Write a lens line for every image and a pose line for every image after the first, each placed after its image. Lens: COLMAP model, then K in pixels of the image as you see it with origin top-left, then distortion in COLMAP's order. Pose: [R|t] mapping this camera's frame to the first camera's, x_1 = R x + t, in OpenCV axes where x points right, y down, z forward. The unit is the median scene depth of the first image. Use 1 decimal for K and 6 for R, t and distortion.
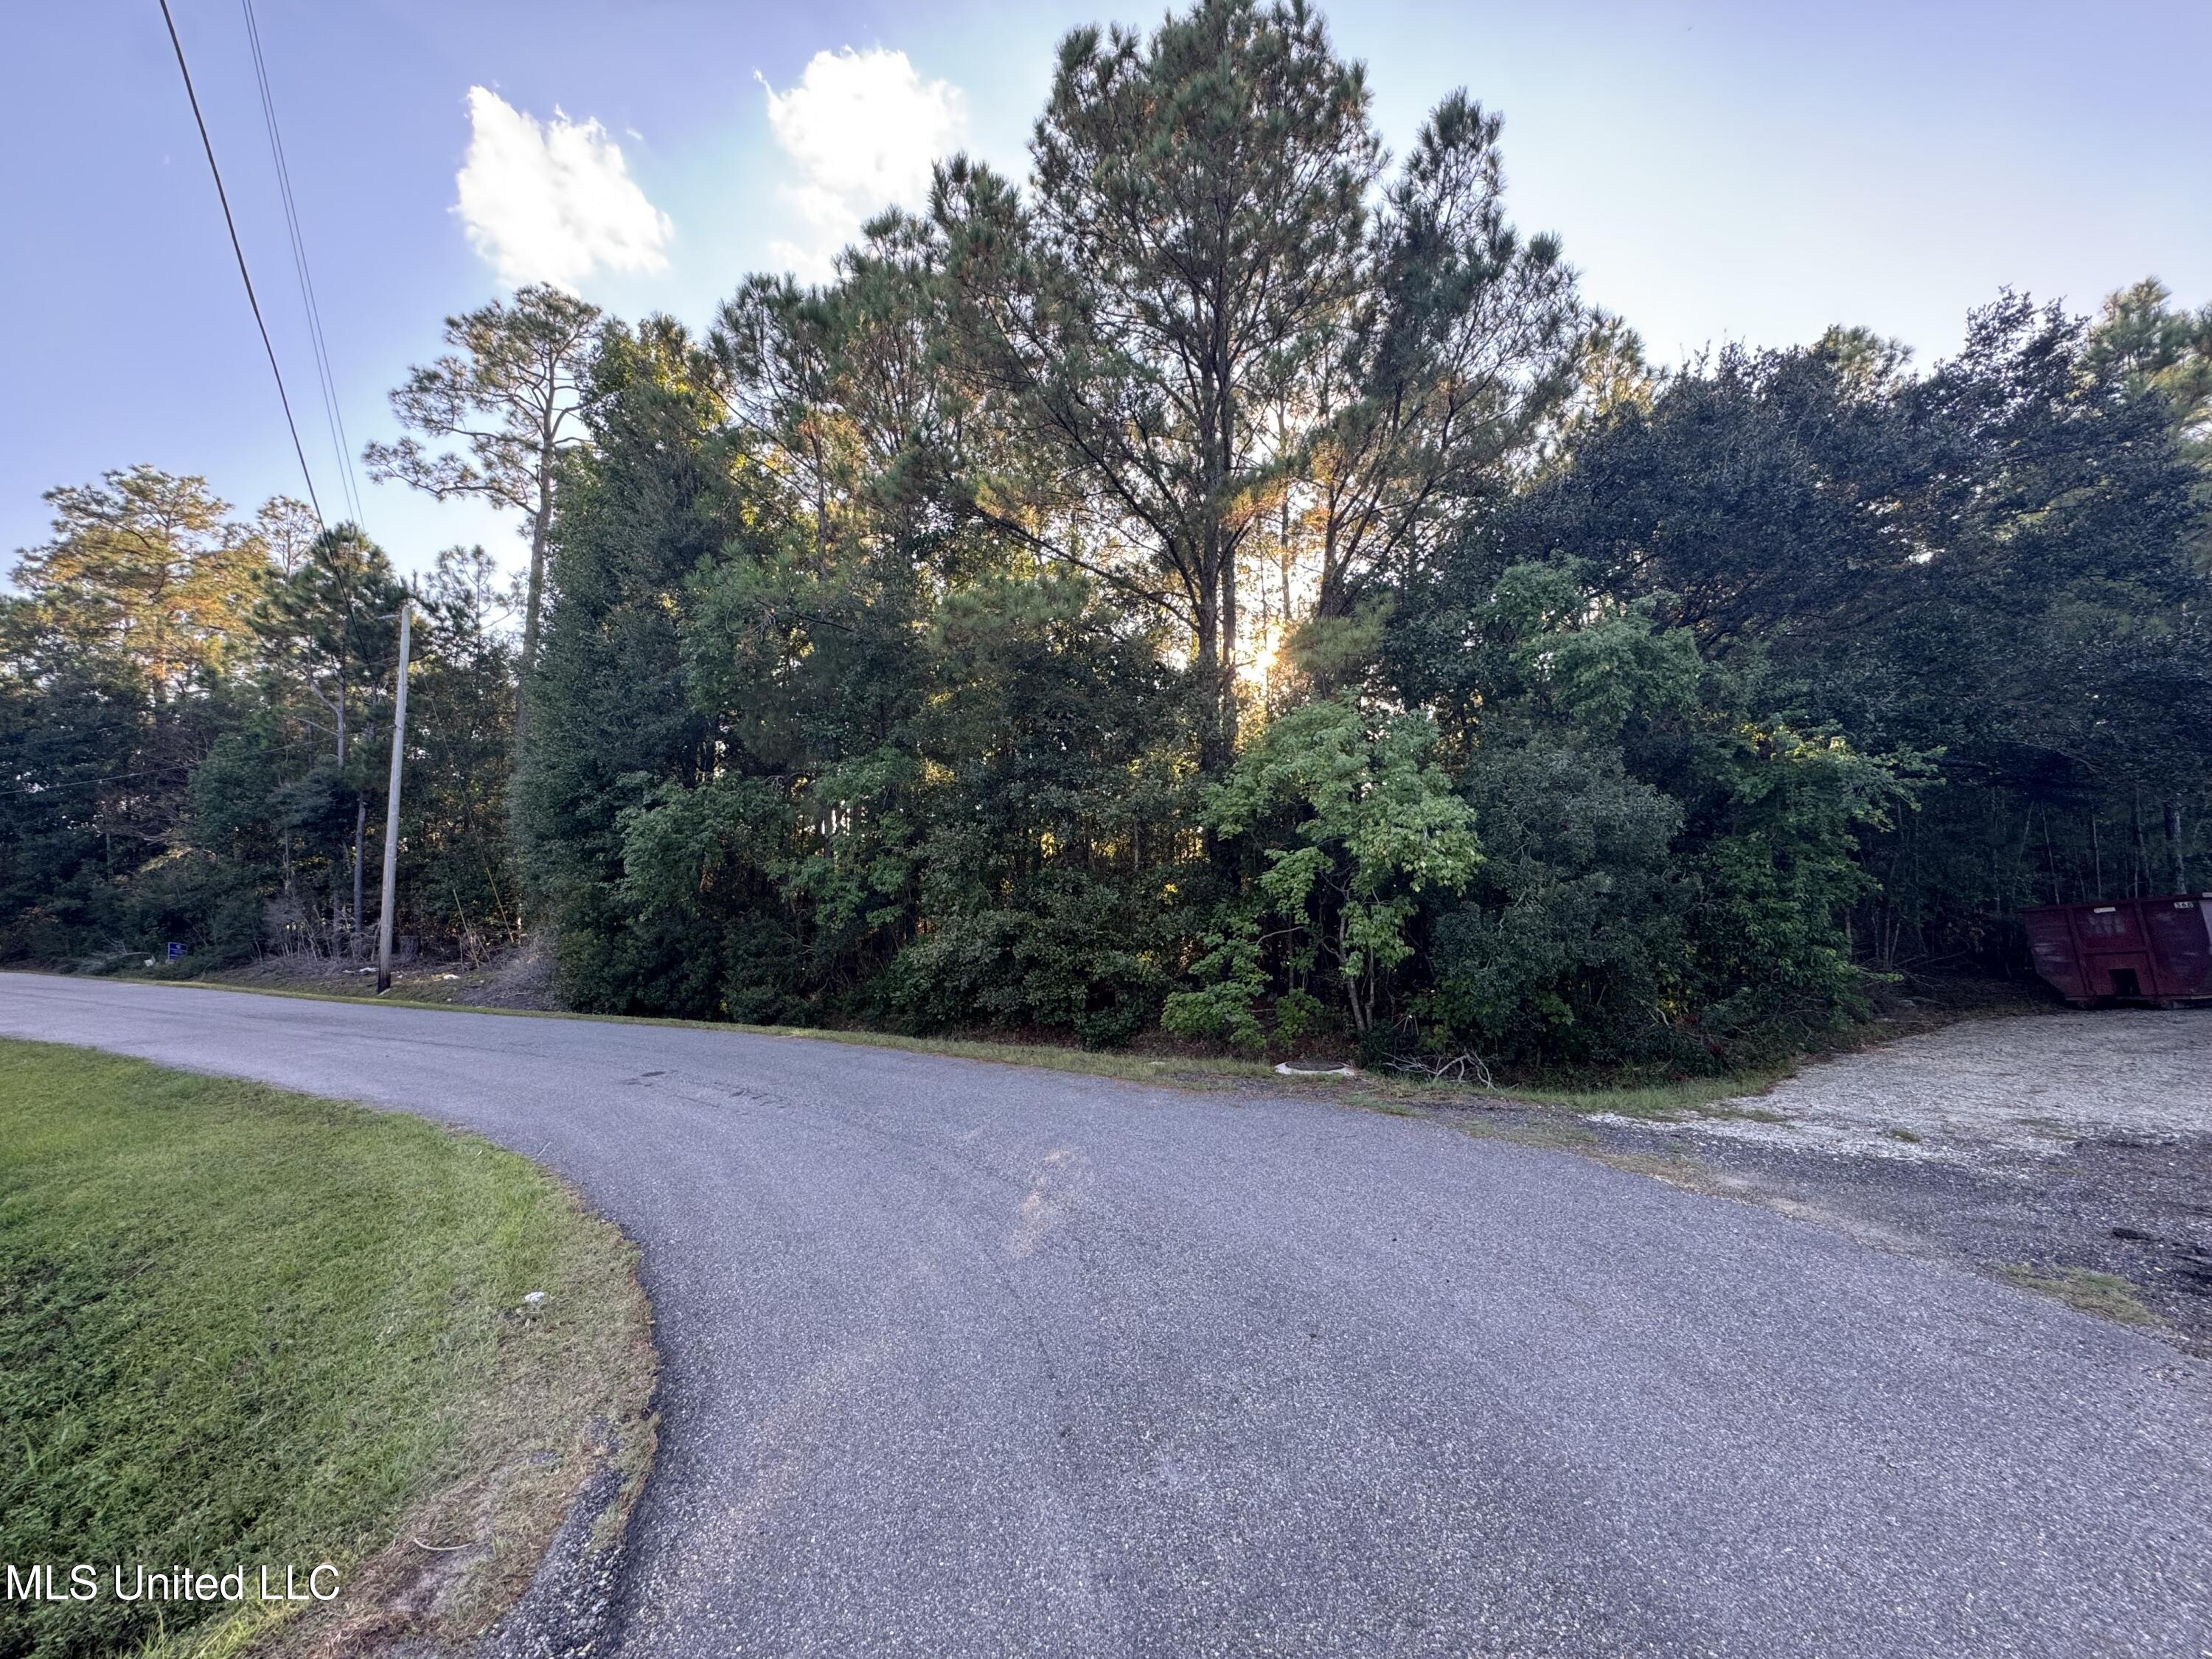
lens RADIAL K [[878.5, 0, 1105.0], [0, 878.5, 825.7], [0, 0, 1]] dist [-0.003817, -0.000642]
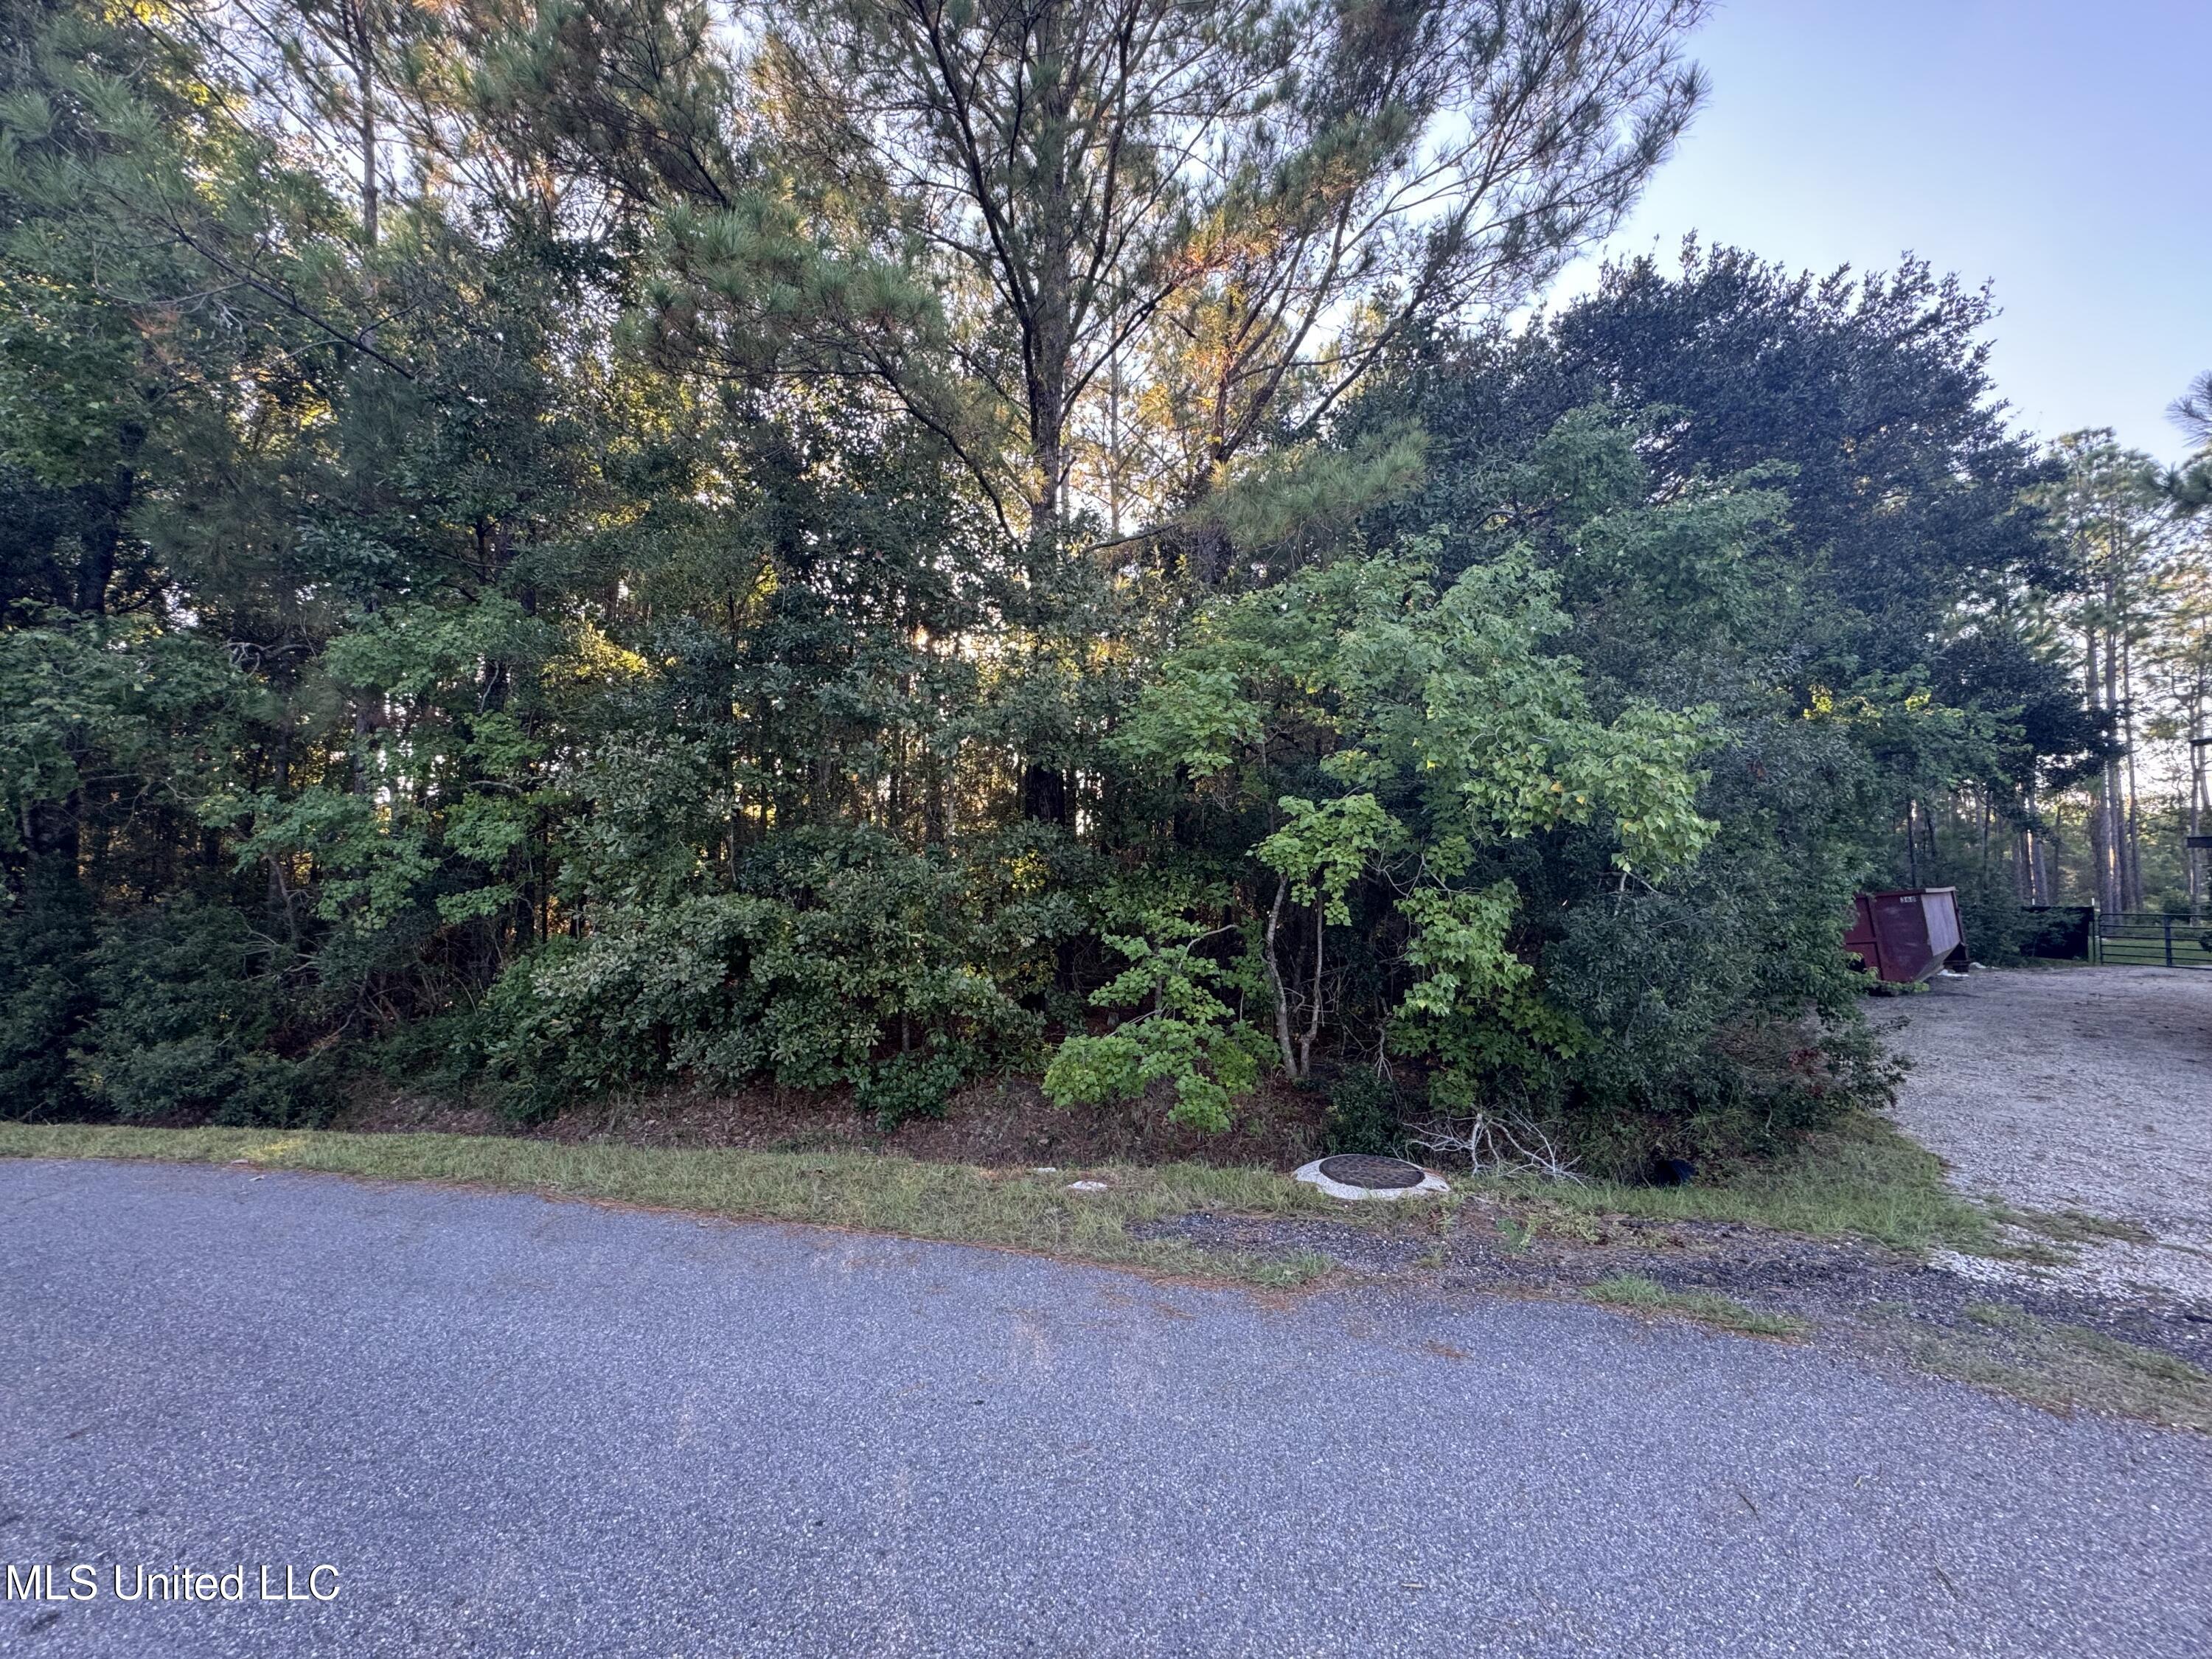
lens RADIAL K [[878.5, 0, 1105.0], [0, 878.5, 825.7], [0, 0, 1]] dist [-0.003817, -0.000642]
pose [[0.927310, 0.036804, 0.372481, -0.088760], [-0.044355, 0.998947, 0.011722, 0.028828], [-0.371657, -0.027391, 0.927966, 0.331447]]
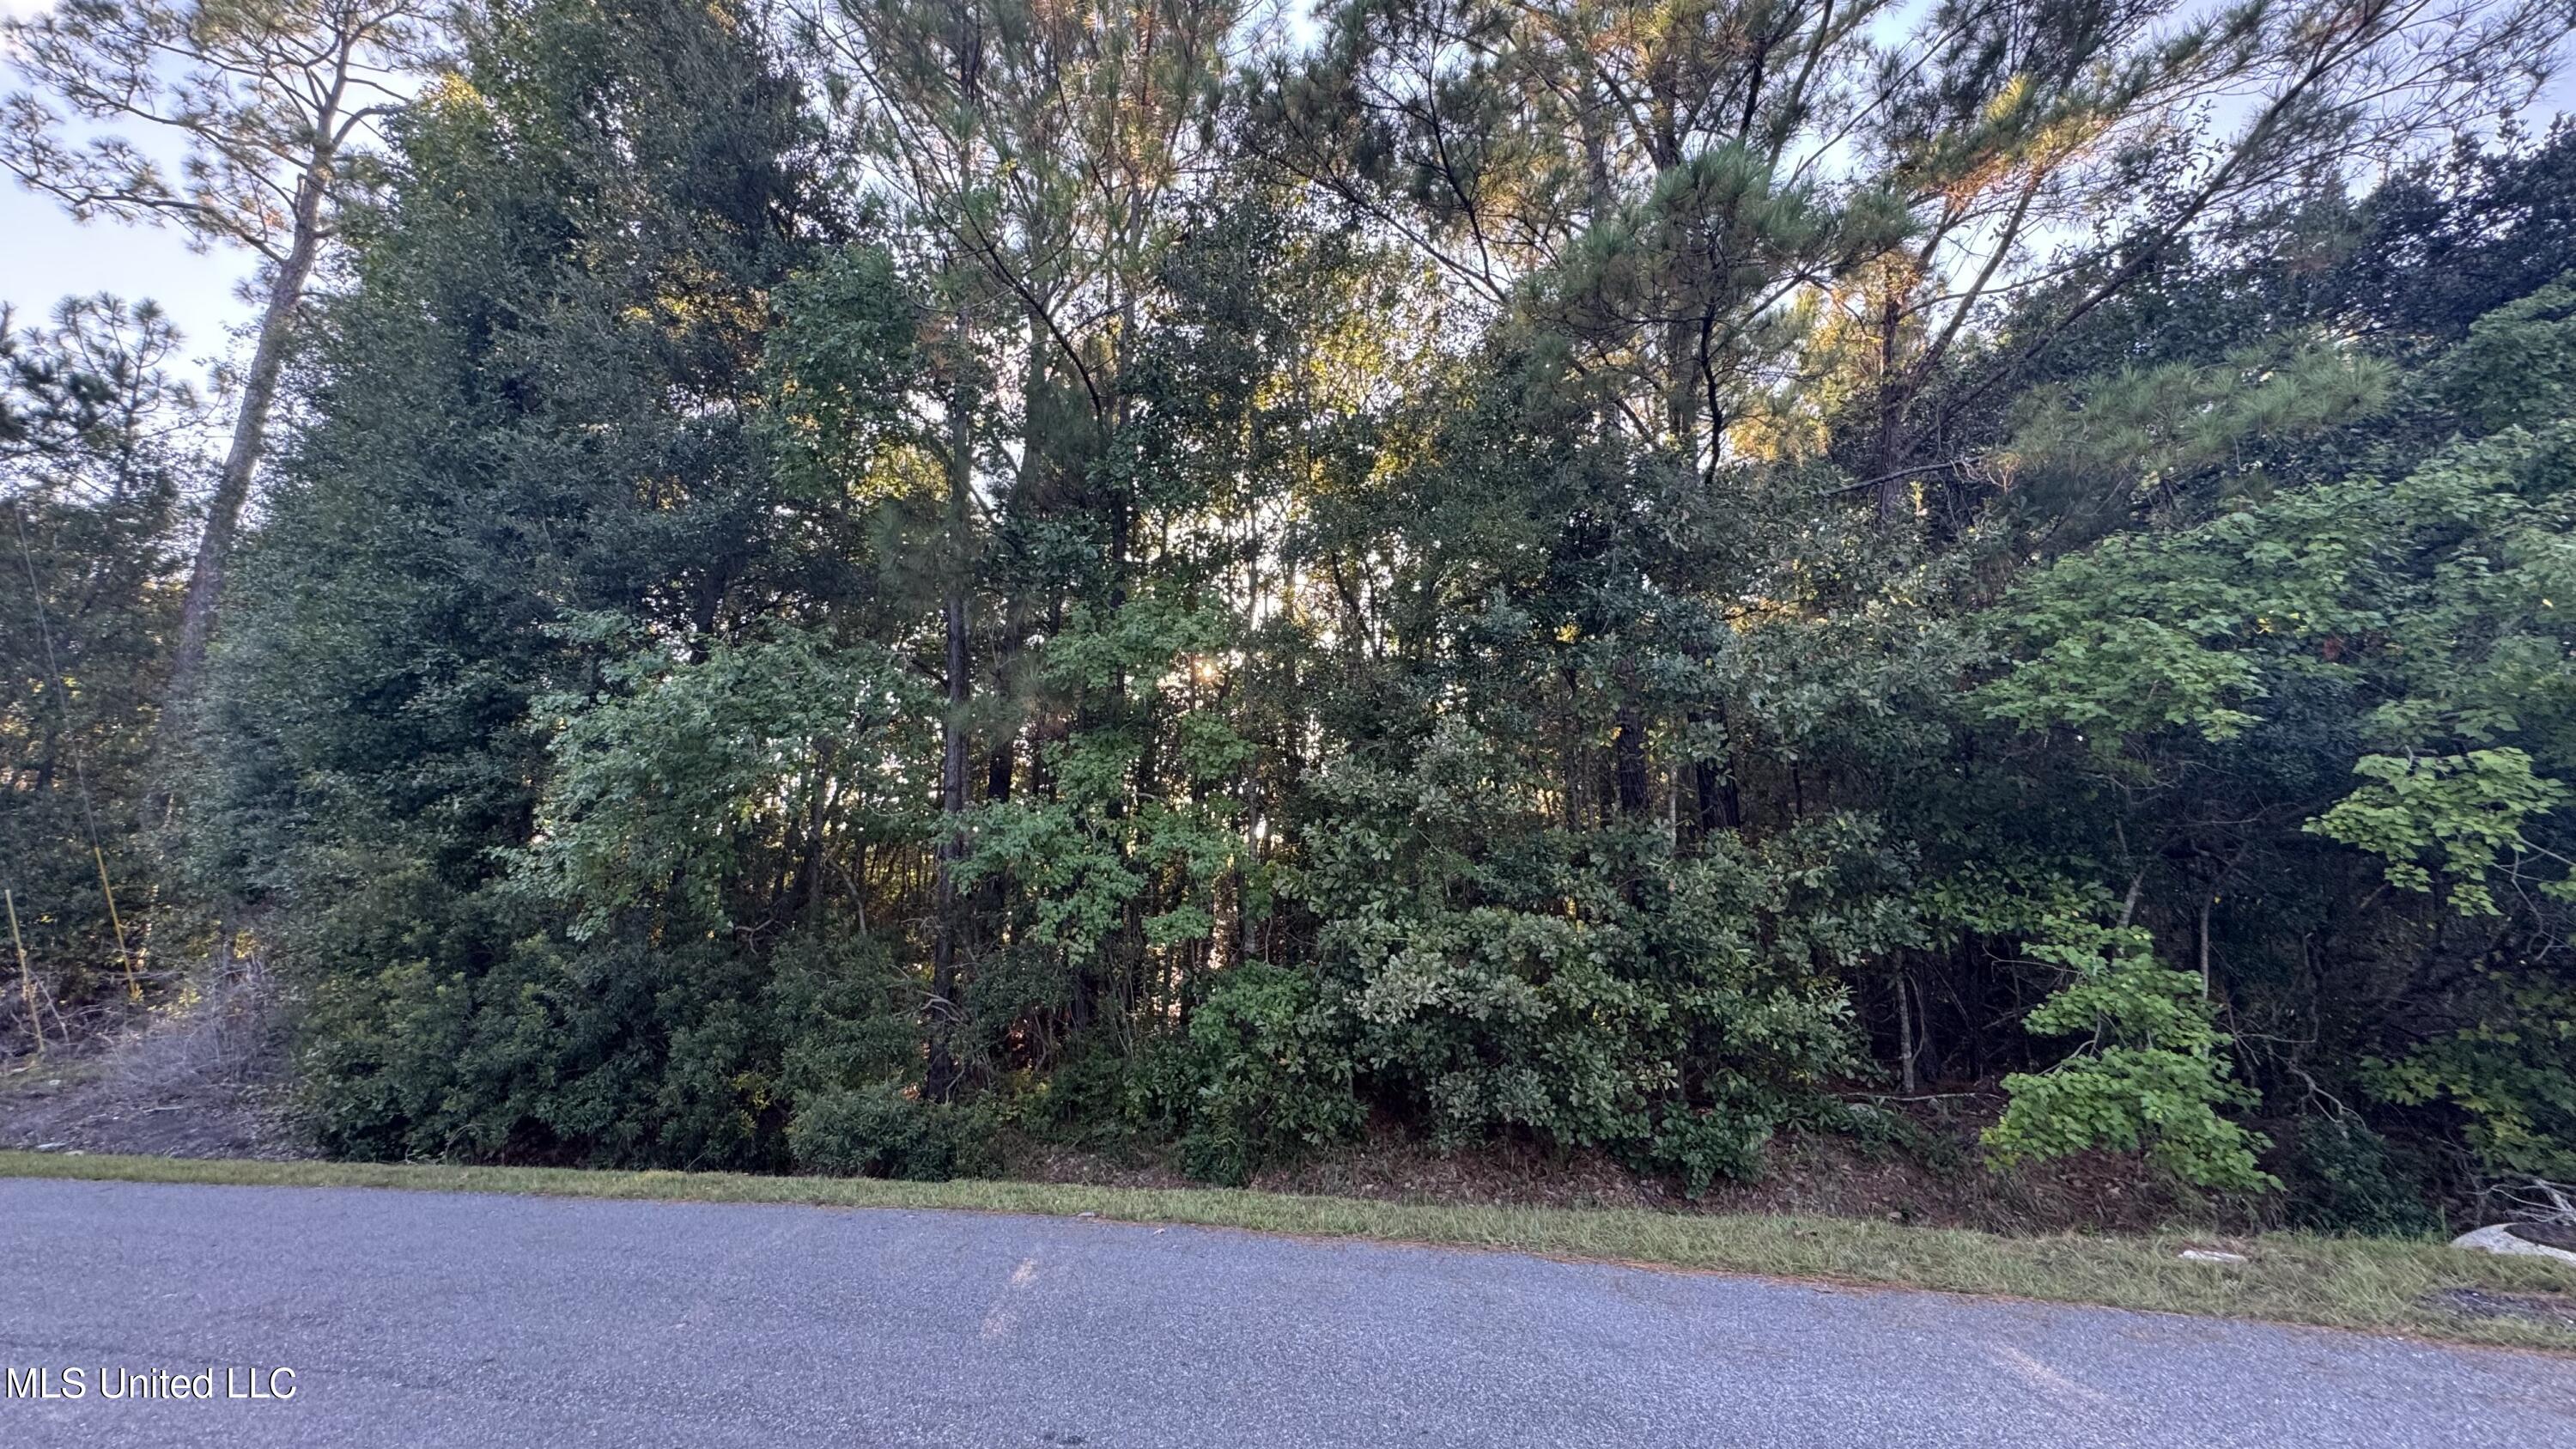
lens RADIAL K [[1031.8, 0, 1288.0], [0, 1031.8, 724.5], [0, 0, 1]] dist [-0.000858, -0.000308]
pose [[0.965371, 0.053210, 0.255398, -0.323844], [-0.021919, 0.992061, -0.123834, 0.057701], [-0.259960, 0.113948, 0.958873, 0.400170]]
